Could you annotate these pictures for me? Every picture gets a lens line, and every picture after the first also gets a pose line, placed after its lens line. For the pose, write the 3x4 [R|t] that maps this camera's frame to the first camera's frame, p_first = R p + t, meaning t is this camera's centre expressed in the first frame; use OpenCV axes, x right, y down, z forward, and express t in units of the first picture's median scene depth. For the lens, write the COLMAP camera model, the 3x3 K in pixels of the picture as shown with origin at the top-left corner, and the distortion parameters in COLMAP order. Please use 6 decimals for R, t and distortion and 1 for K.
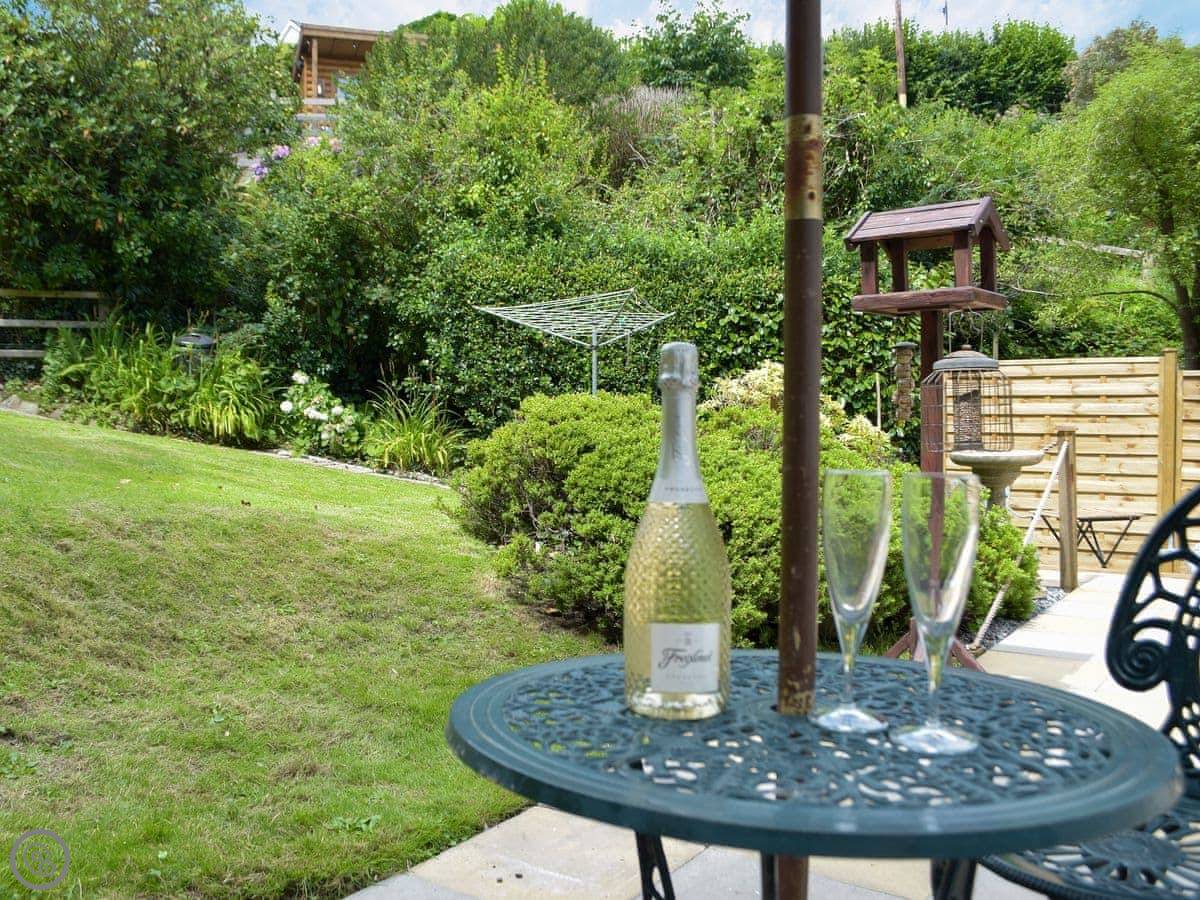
lens RADIAL K [[1058.5, 0, 555.1], [0, 1058.5, 455.8], [0, 0, 1]] dist [-0.070446, 0.003188]
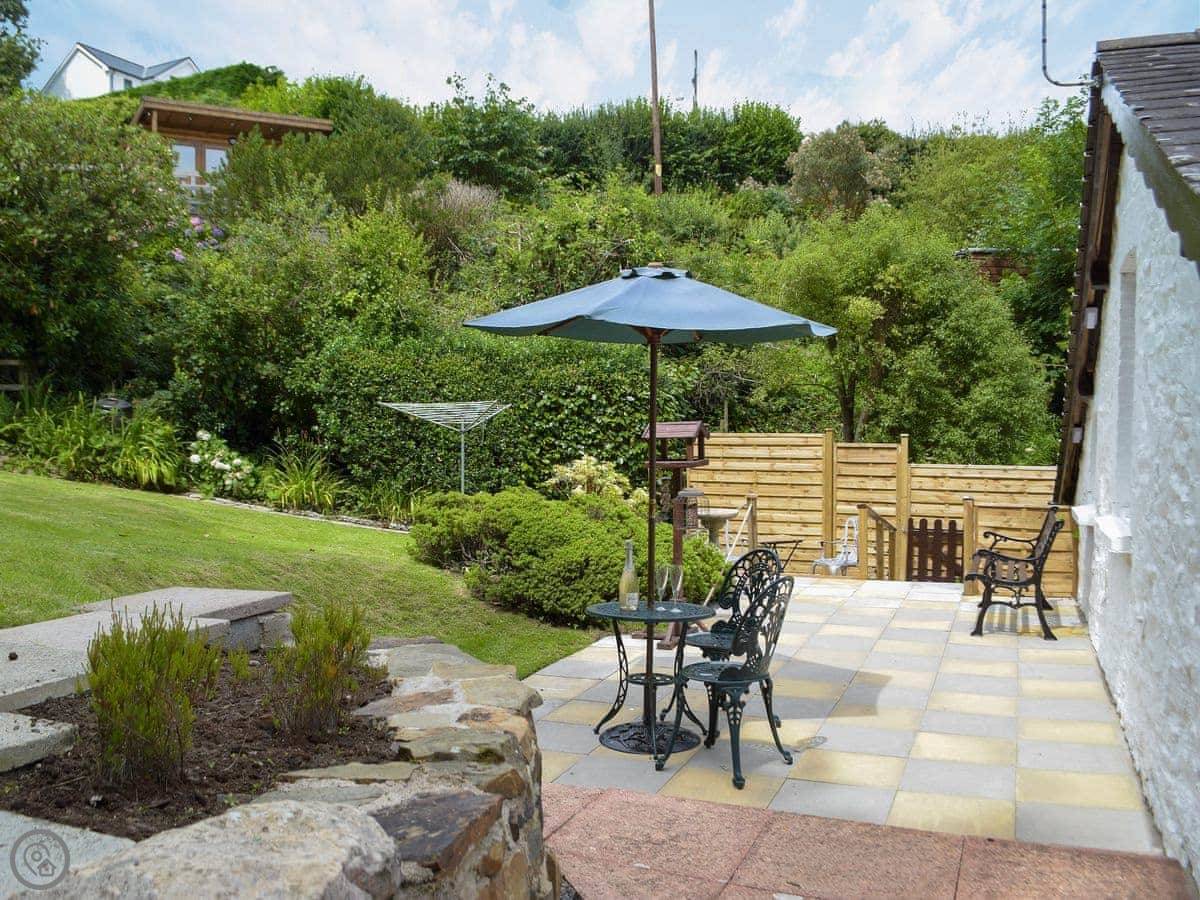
lens RADIAL K [[1058.5, 0, 555.1], [0, 1058.5, 455.8], [0, 0, 1]] dist [-0.070446, 0.003188]
pose [[0.975040, -0.003211, 0.222005, -0.119012], [0.004856, 0.999965, -0.006866, -0.041541], [-0.221975, 0.007773, 0.975021, -0.343018]]
